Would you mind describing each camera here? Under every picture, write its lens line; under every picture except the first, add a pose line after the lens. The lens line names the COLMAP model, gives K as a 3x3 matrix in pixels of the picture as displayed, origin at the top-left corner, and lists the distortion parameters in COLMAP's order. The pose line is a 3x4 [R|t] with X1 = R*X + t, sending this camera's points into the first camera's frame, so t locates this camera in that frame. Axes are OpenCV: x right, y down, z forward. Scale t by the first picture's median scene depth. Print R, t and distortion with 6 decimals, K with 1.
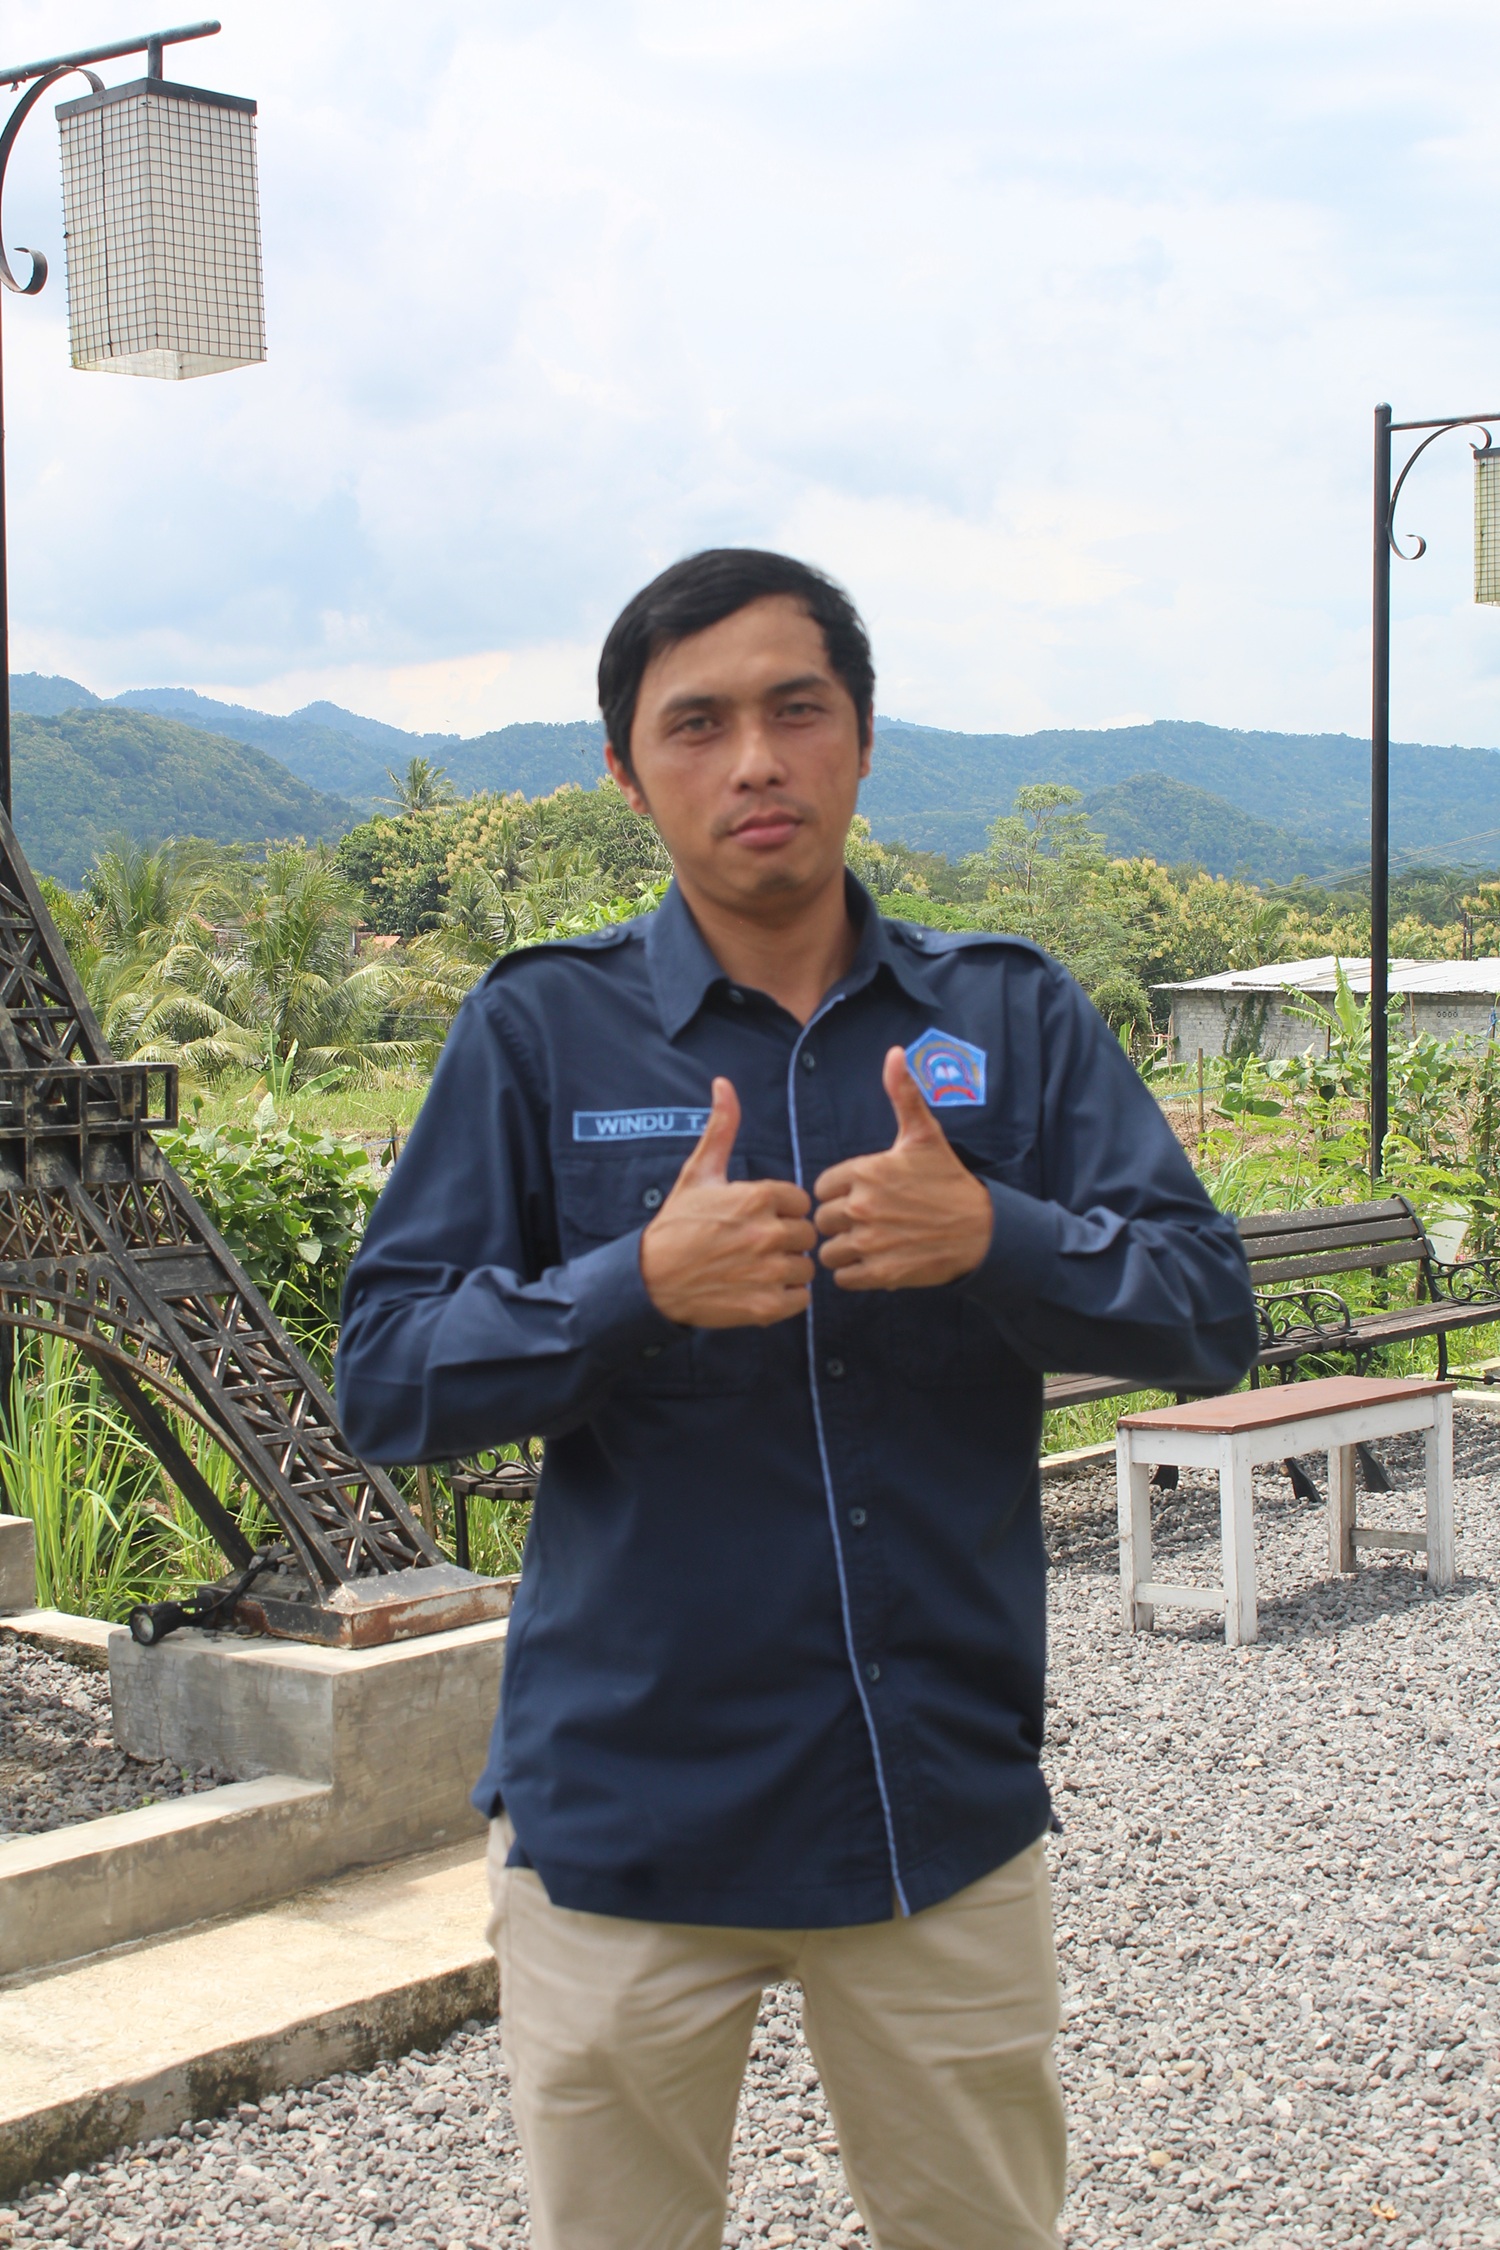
lens RADIAL K [[3373.0, 0, 722.0], [0, 3373.0, 1064.0], [0, 0, 1]] dist [-0.016932, 0.000000]
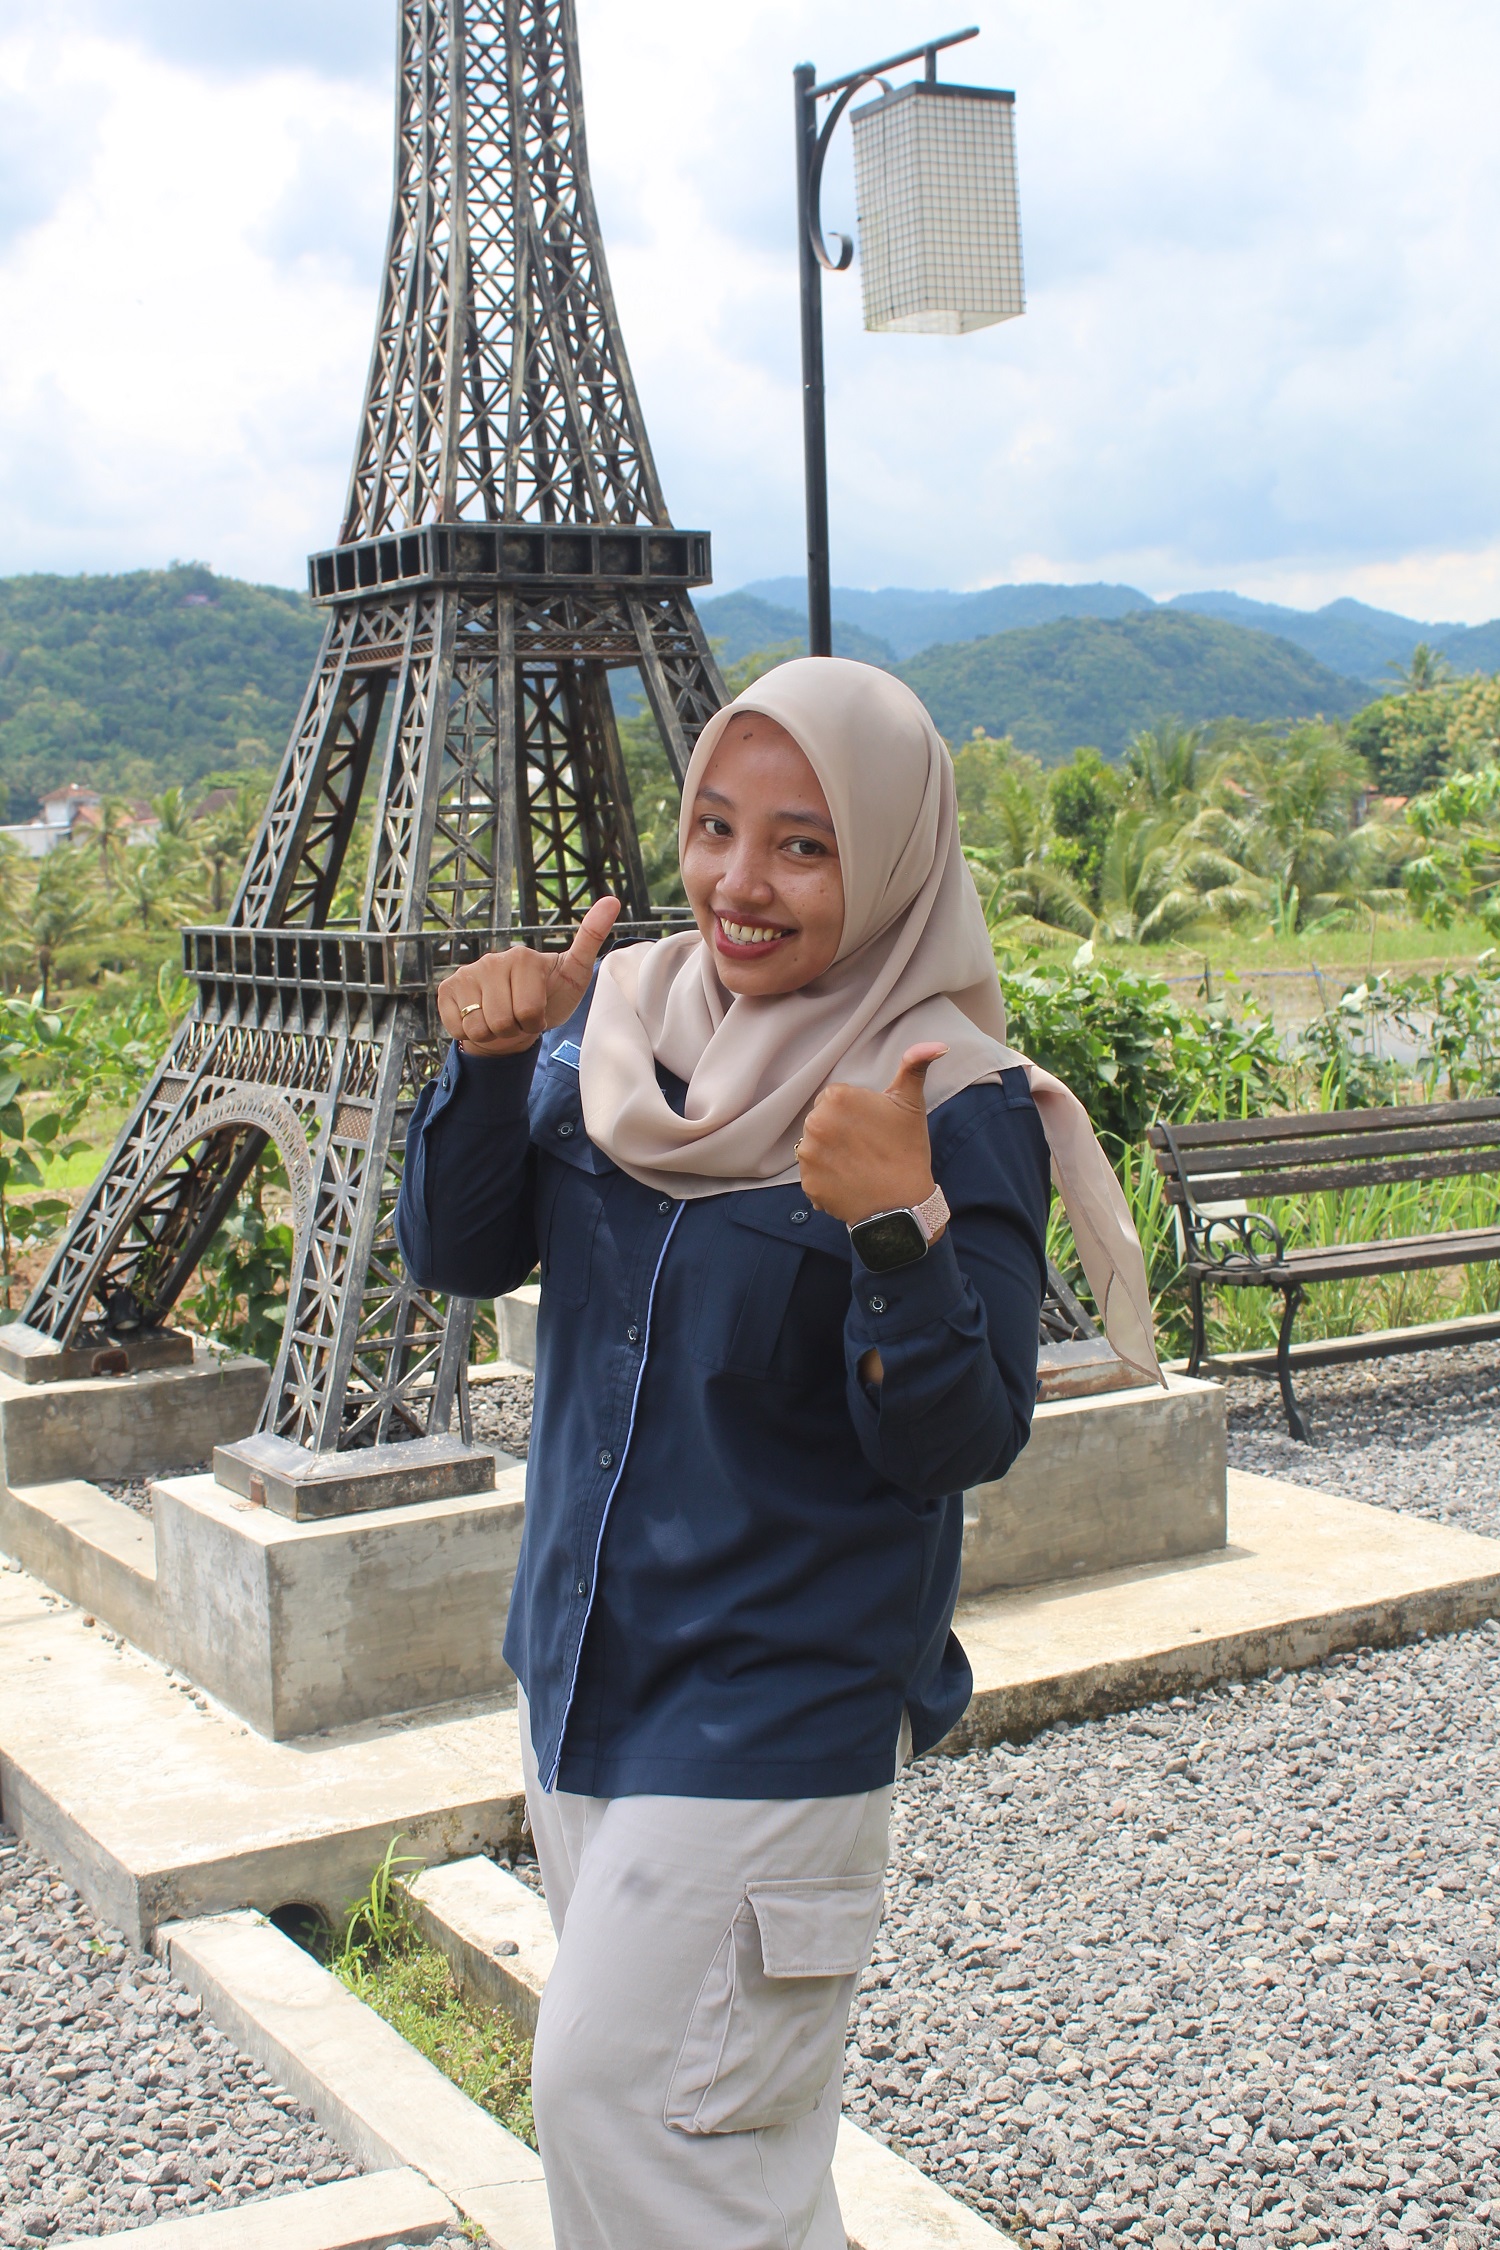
lens RADIAL K [[2838.1, 0, 737.4], [0, 2838.1, 1062.8], [0, 0, 1]] dist [-0.062726, 0.000000]
pose [[0.946951, 0.013248, -0.321105, 0.115545], [0.004173, 0.998559, 0.053504, -0.001009], [0.321351, -0.052006, 0.945531, 0.030248]]
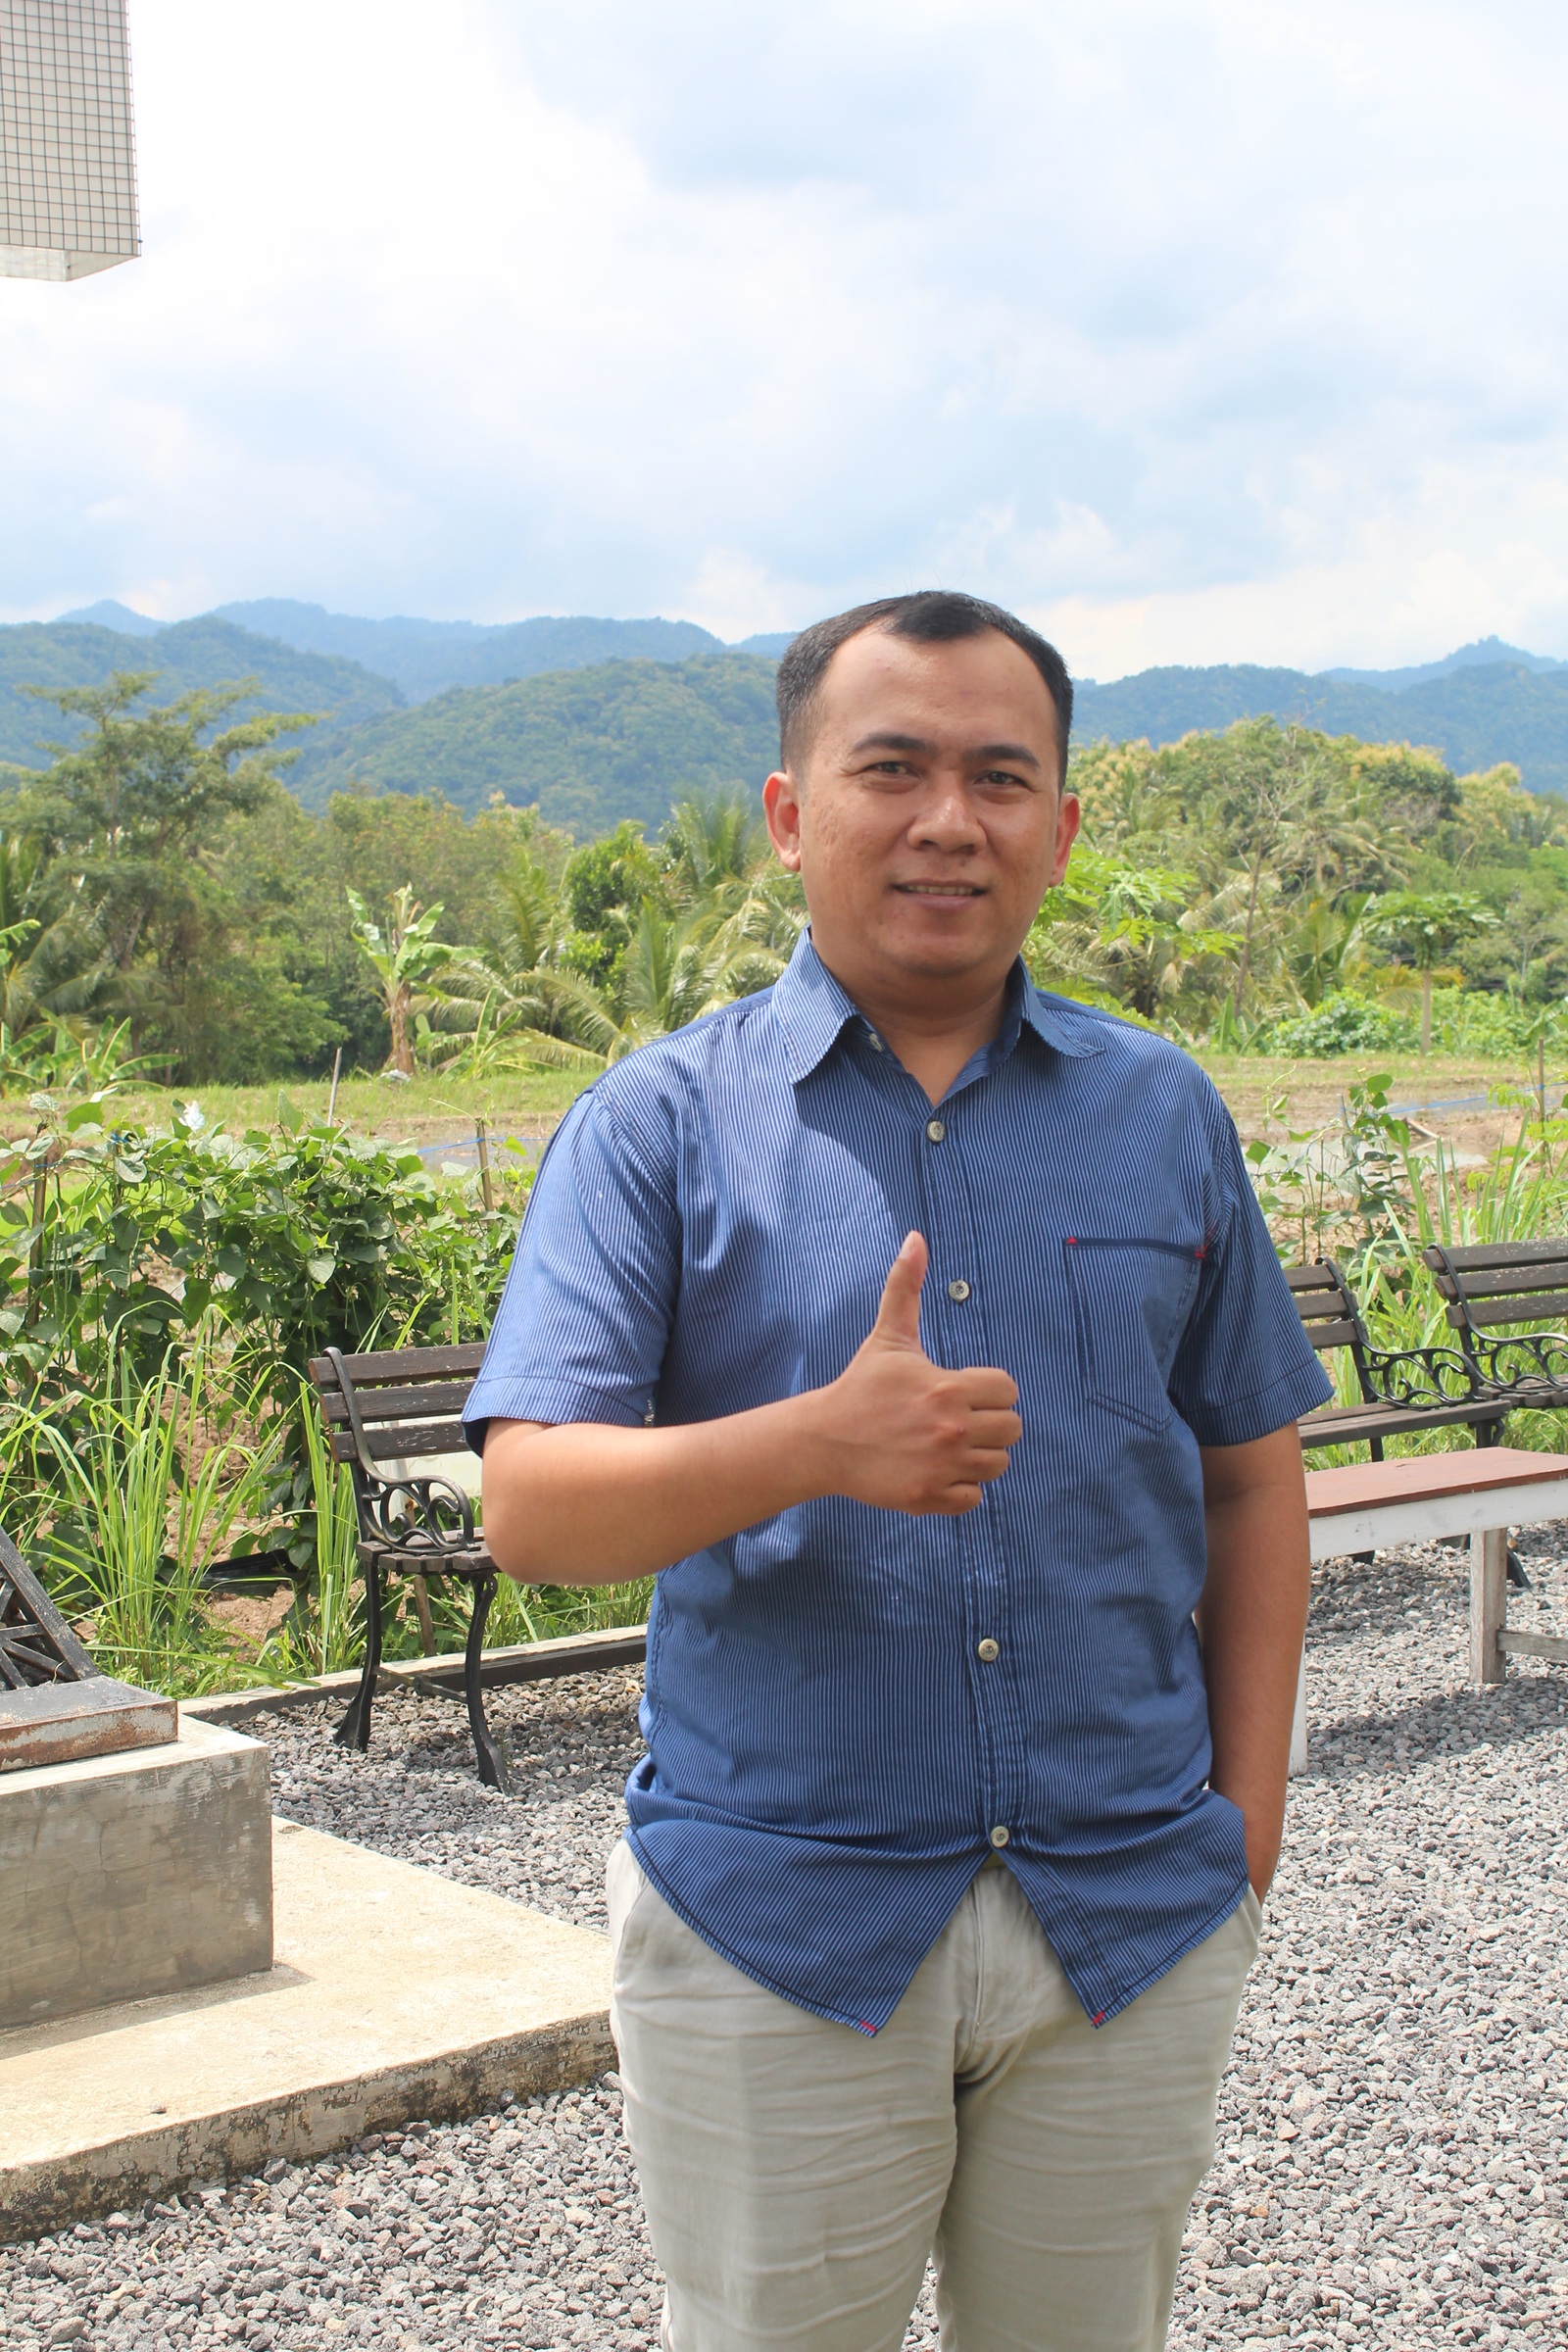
lens RADIAL K [[3525.9, 0, 757.7], [0, 3525.9, 1095.8], [0, 0, 1]] dist [-0.016932, 0.000000]
pose [[0.985705, 0.014118, -0.167890, 0.228562], [-0.010687, 0.999716, 0.021320, -0.017500], [0.168143, -0.019221, 0.985575, 0.167261]]
